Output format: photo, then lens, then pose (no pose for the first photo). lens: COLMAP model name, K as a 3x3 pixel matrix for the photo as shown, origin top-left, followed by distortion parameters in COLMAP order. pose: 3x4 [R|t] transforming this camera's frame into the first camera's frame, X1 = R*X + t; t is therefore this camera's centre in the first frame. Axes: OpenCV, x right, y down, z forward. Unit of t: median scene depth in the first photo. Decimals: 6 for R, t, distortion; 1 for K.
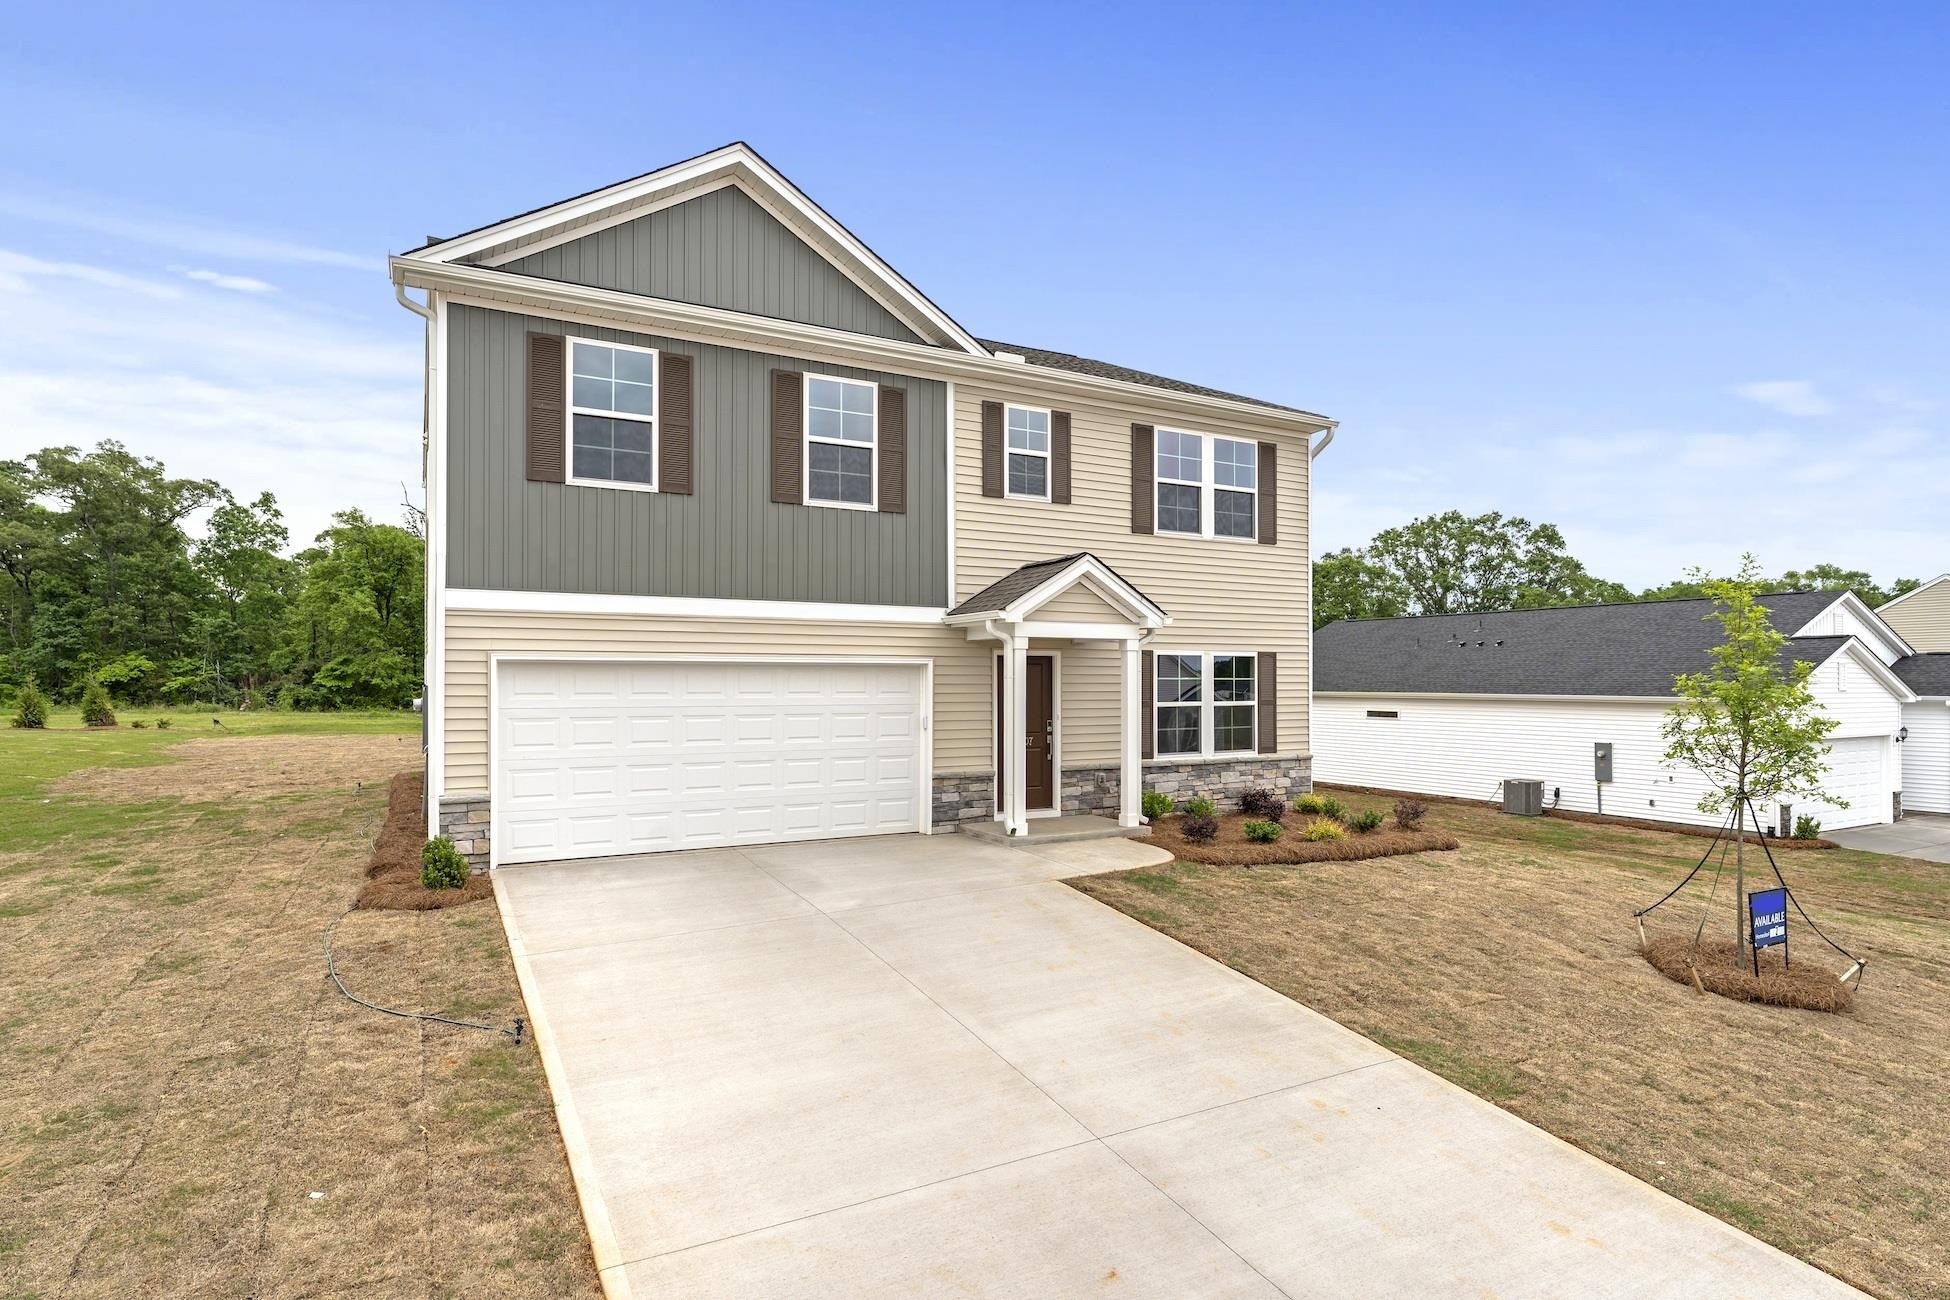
lens RADIAL K [[1016.6, 0, 981.4], [0, 1016.6, 677.3], [0, 0, 1]] dist [-0.001481, 0.000188]
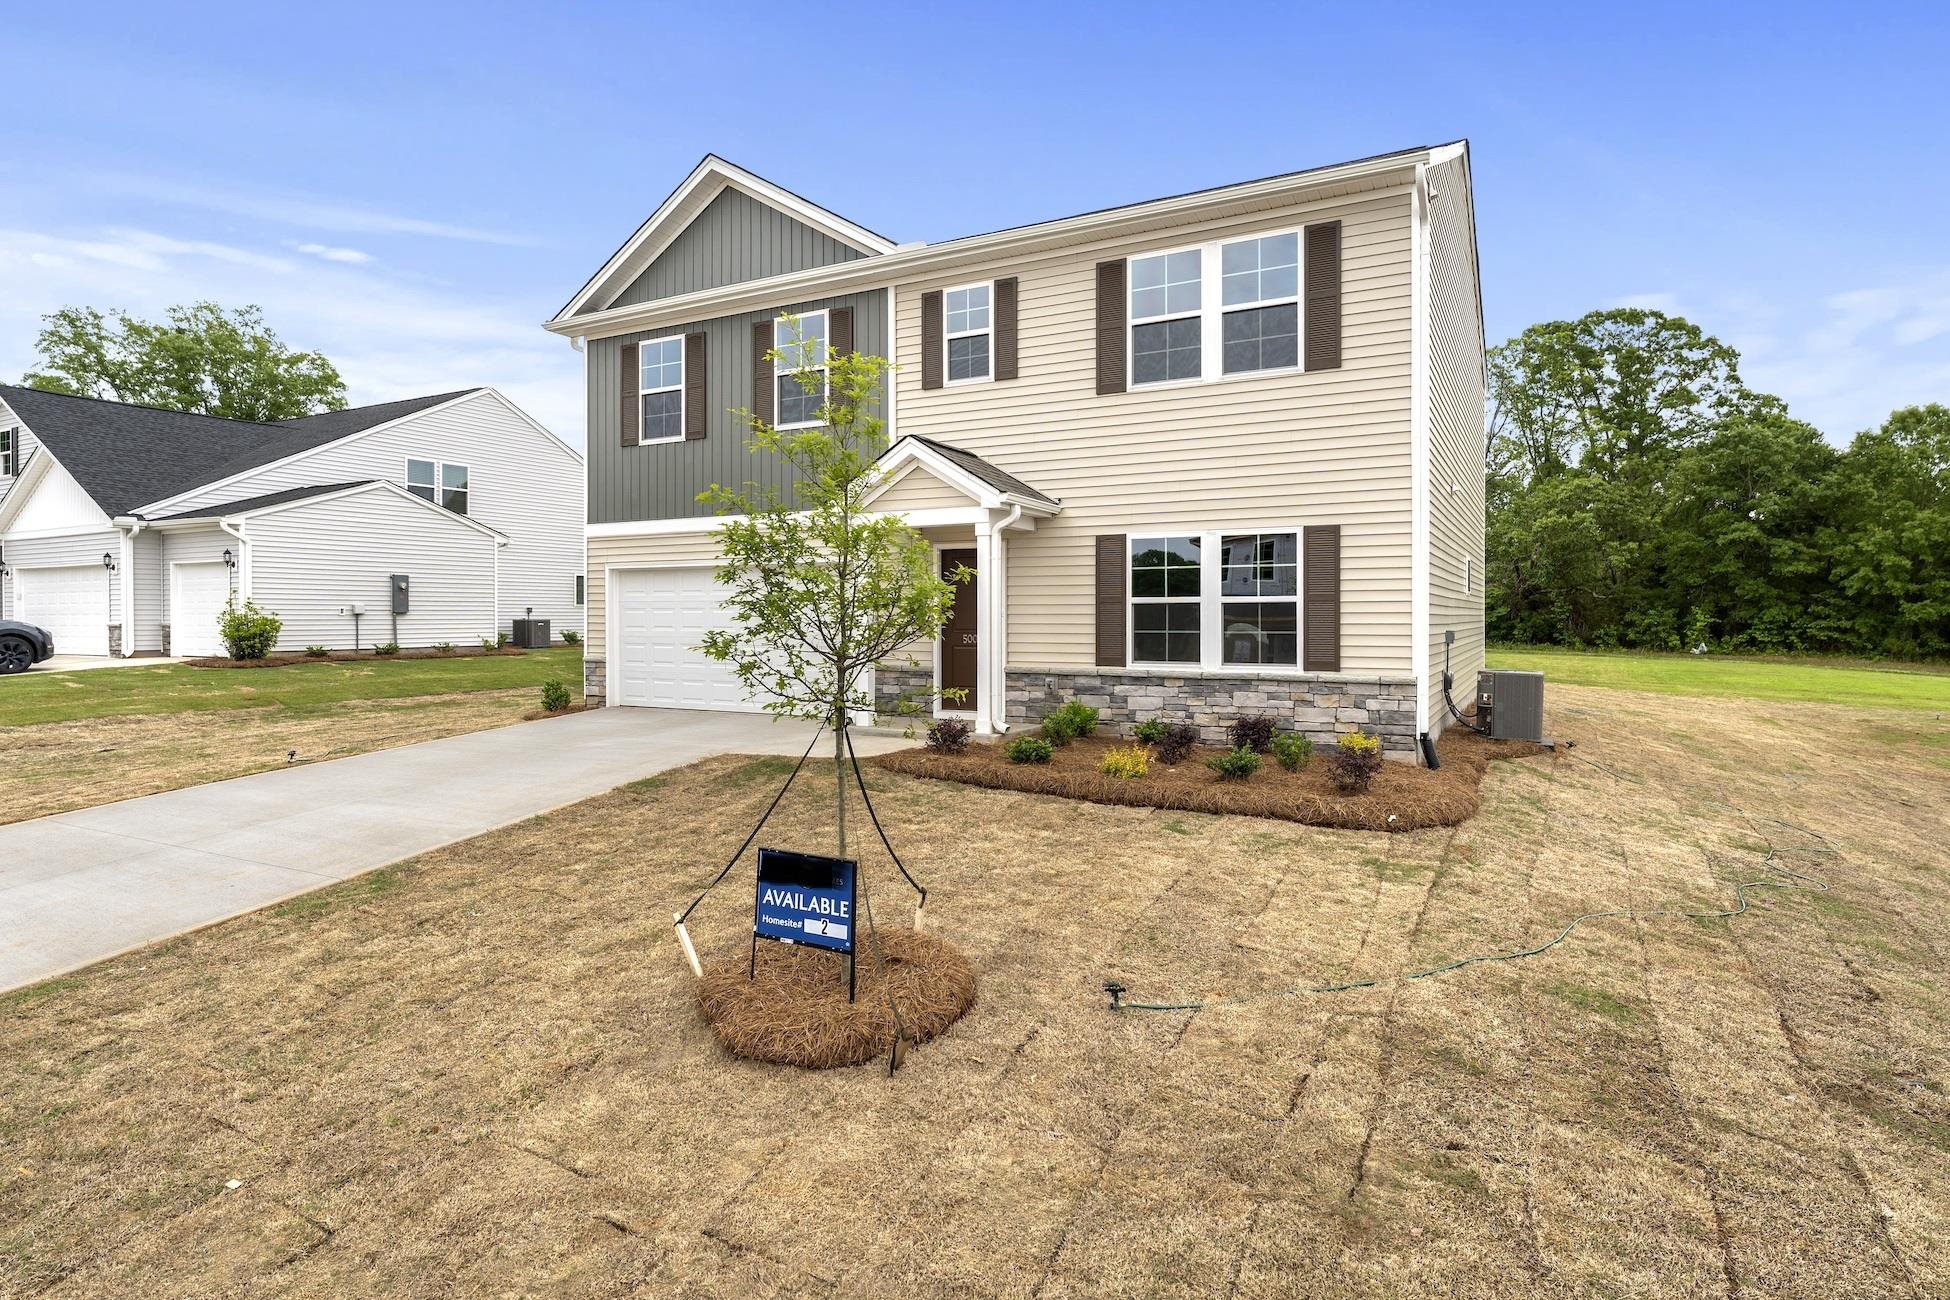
lens RADIAL K [[1052.7, 0, 981.0], [0, 1052.7, 619.9], [0, 0, 1]] dist [0.000037, -0.000137]
pose [[0.539307, 0.001267, -0.842108, 0.906825], [0.002698, 0.999991, 0.003232, 0.043891], [0.842105, -0.004015, 0.539299, 0.495438]]
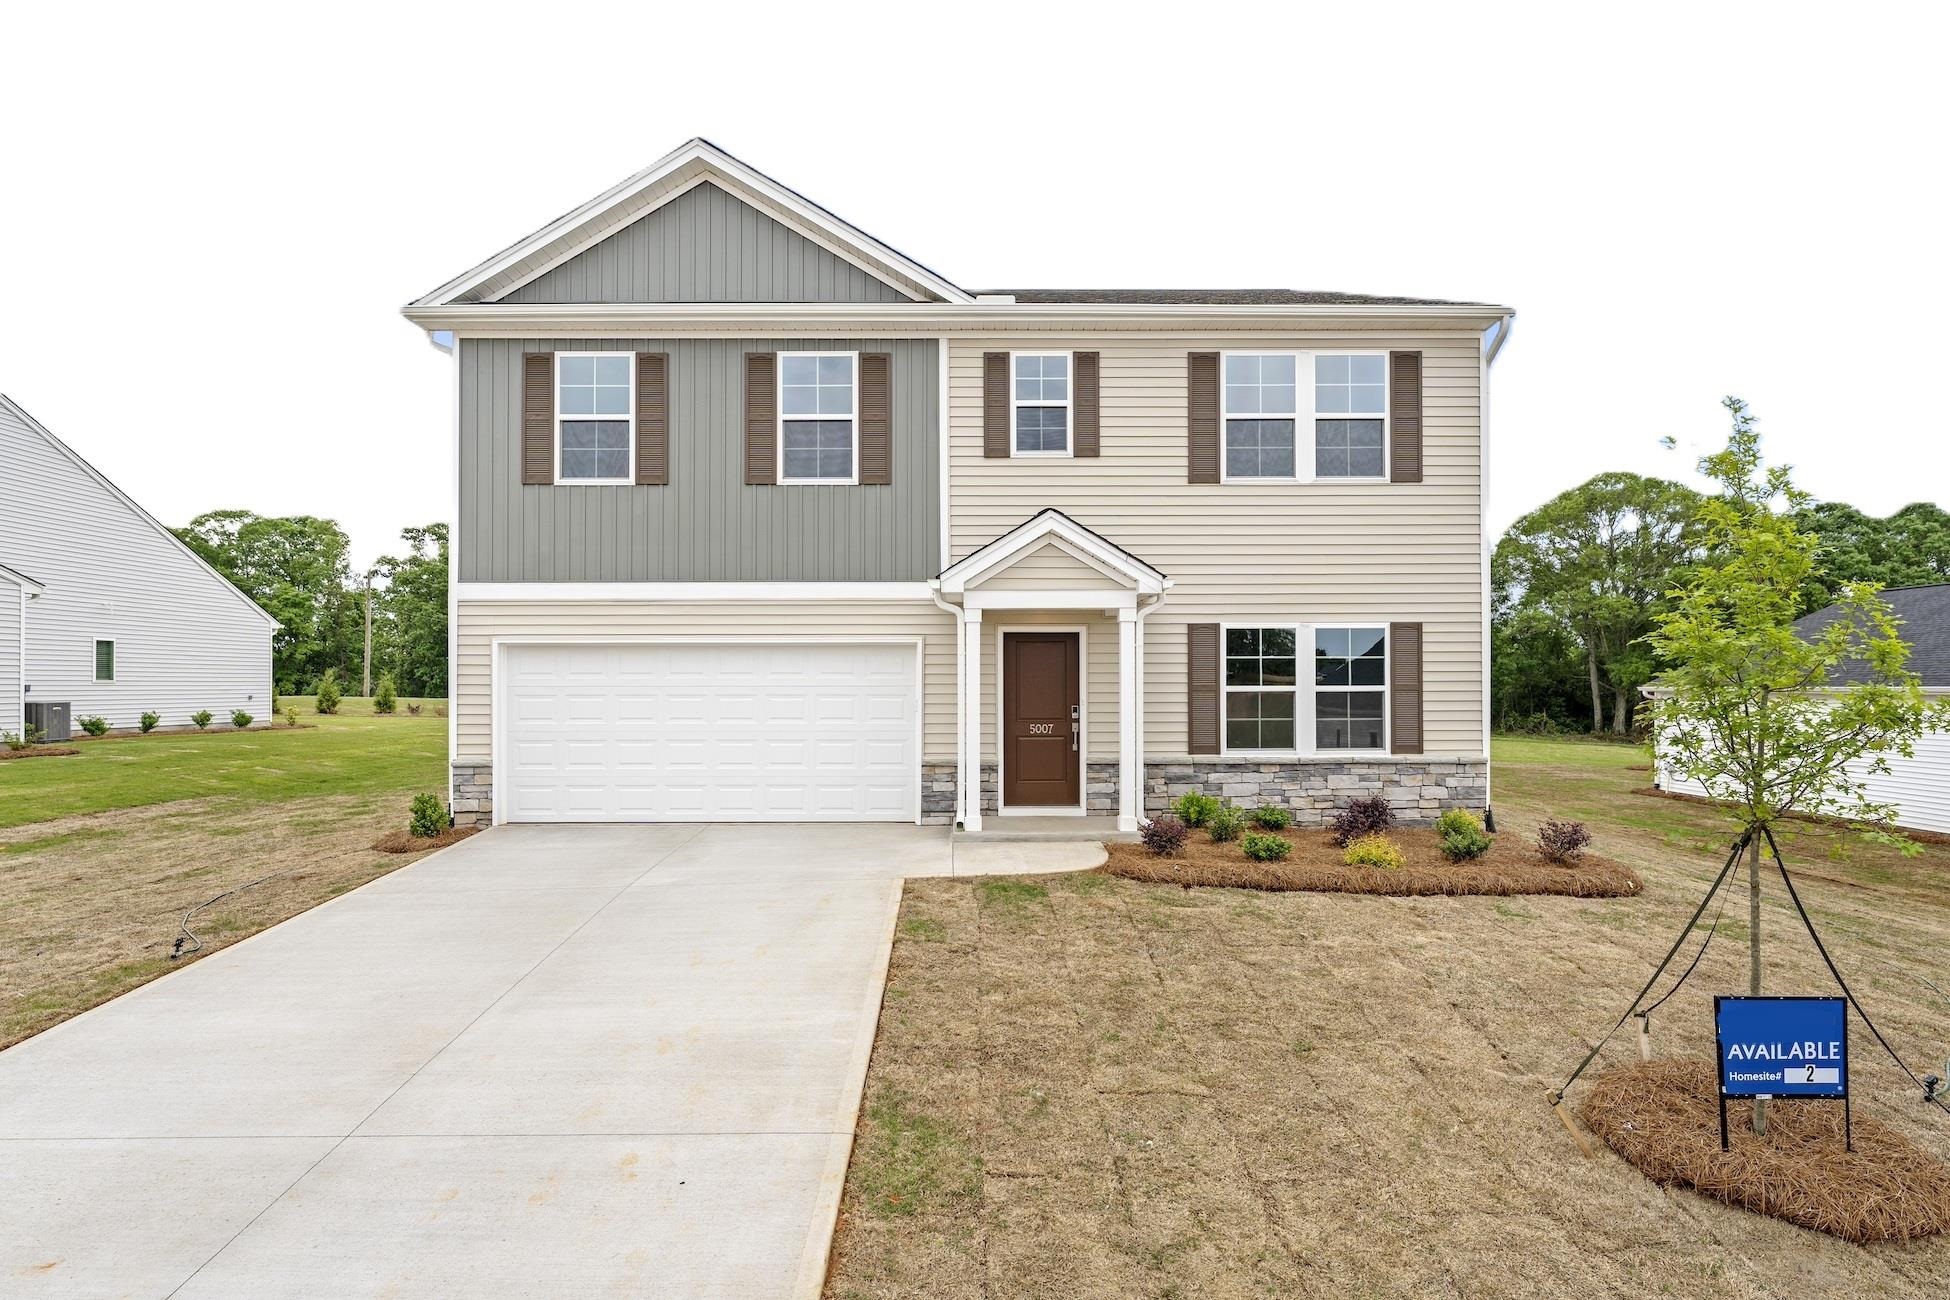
lens RADIAL K [[1016.6, 0, 981.4], [0, 1016.6, 677.3], [0, 0, 1]] dist [-0.001481, 0.000188]
pose [[0.878966, -0.006773, -0.476836, 0.435119], [0.004104, 0.999970, -0.006639, 0.024645], [0.476866, 0.003878, 0.878967, 0.201578]]
